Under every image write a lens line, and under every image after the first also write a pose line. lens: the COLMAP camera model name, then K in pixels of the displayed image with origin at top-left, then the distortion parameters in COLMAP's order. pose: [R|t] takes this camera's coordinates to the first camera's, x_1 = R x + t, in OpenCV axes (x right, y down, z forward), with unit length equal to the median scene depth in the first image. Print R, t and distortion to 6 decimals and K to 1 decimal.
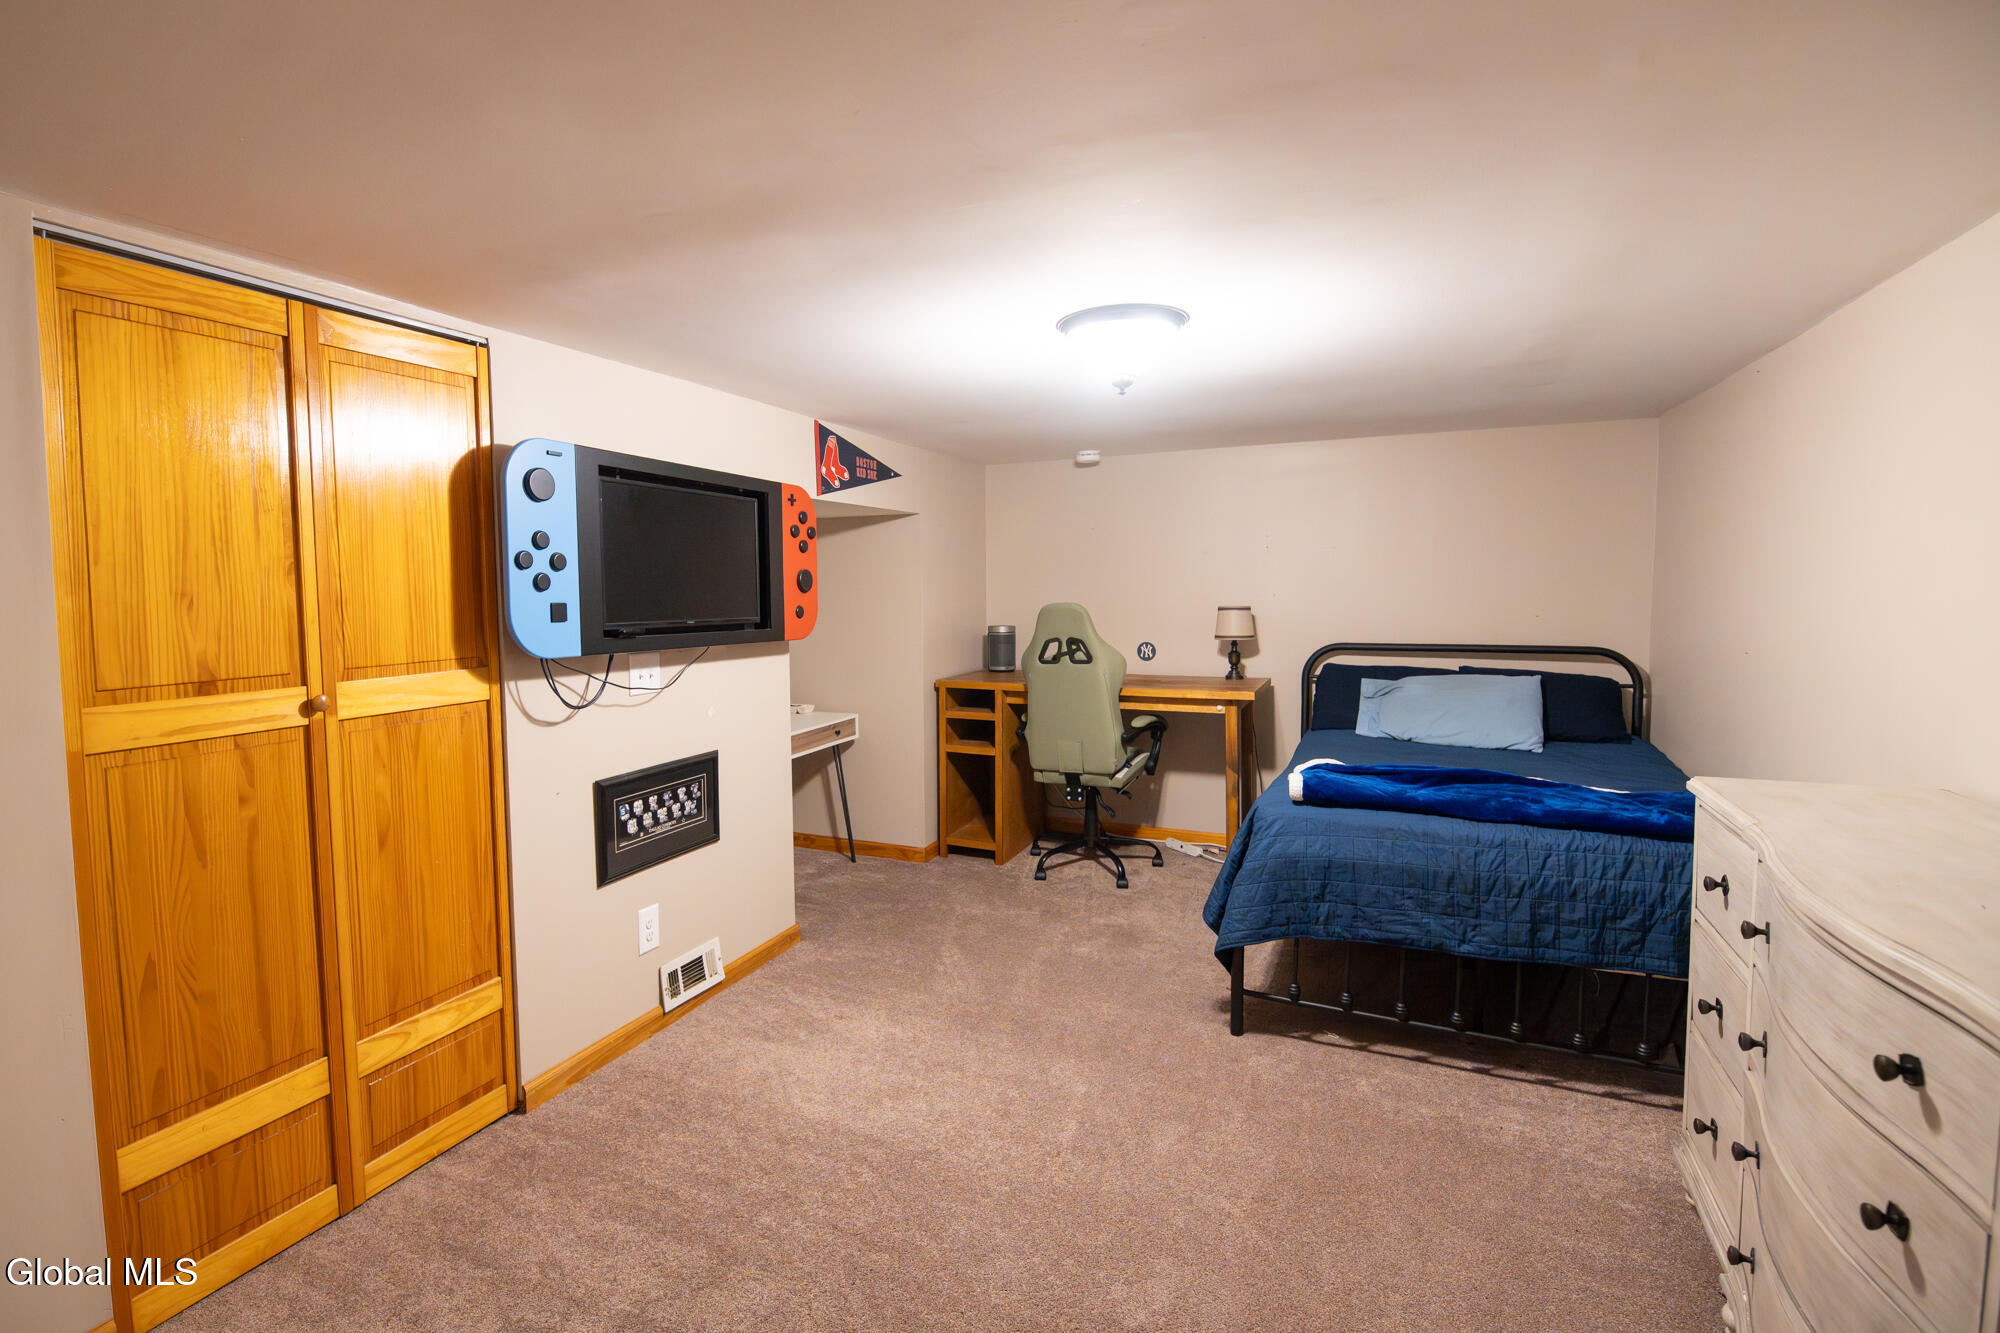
lens RADIAL K [[869.8, 0, 997.7], [0, 869.8, 639.1], [0, 0, 1]] dist [0.000689, -0.000137]
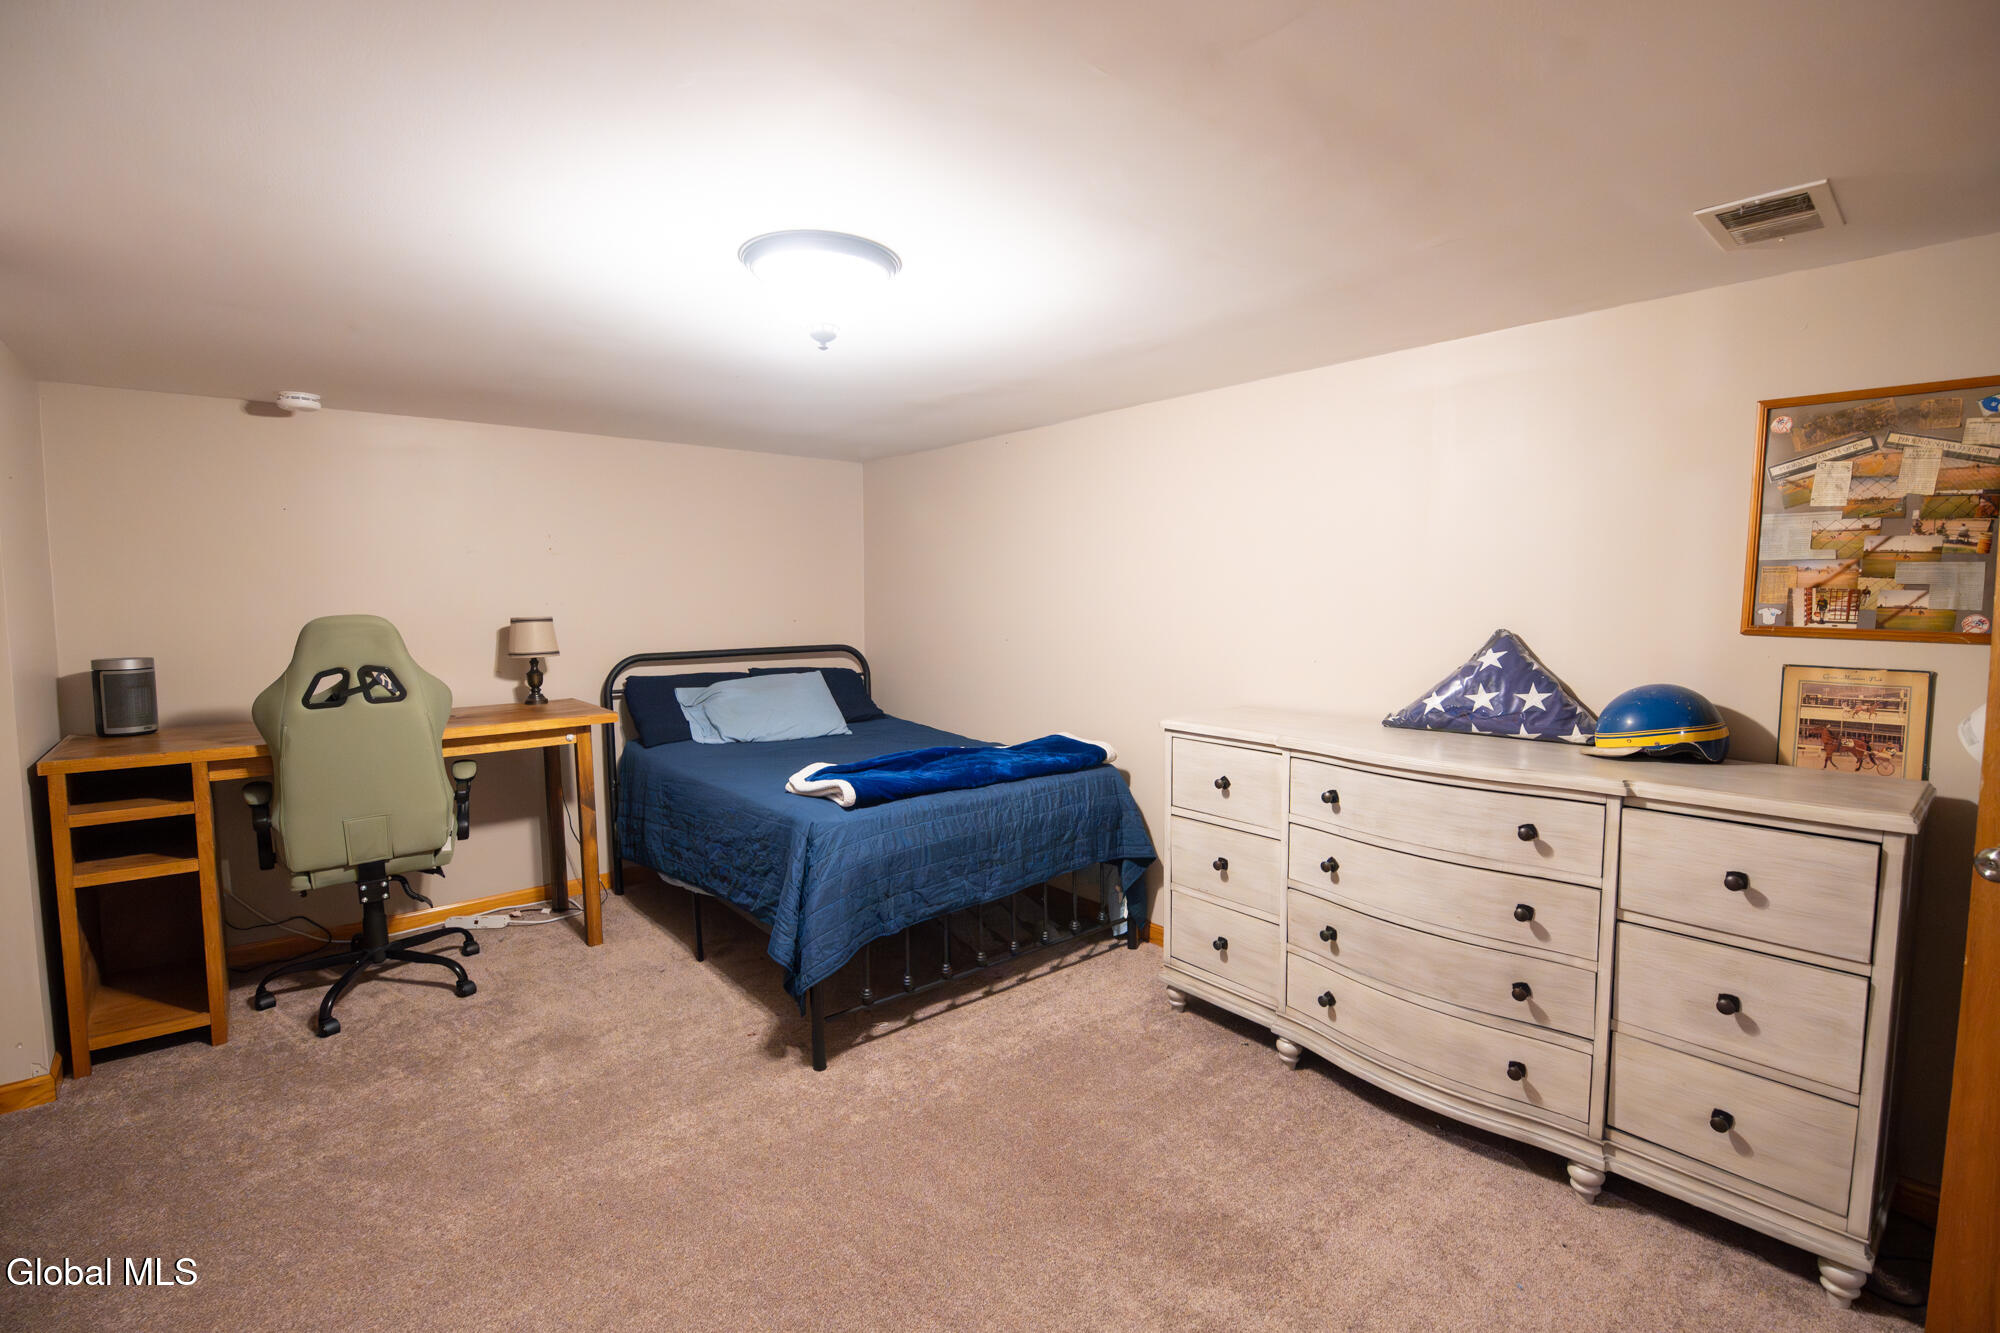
lens RADIAL K [[837.4, 0, 998.8], [0, 837.4, 660.4], [0, 0, 1]] dist [-0.003247, -0.000589]
pose [[0.483549, -0.063139, 0.873037, -0.245839], [0.055214, 0.997609, 0.041566, -0.005618], [-0.873574, 0.028105, 0.485879, 0.243918]]
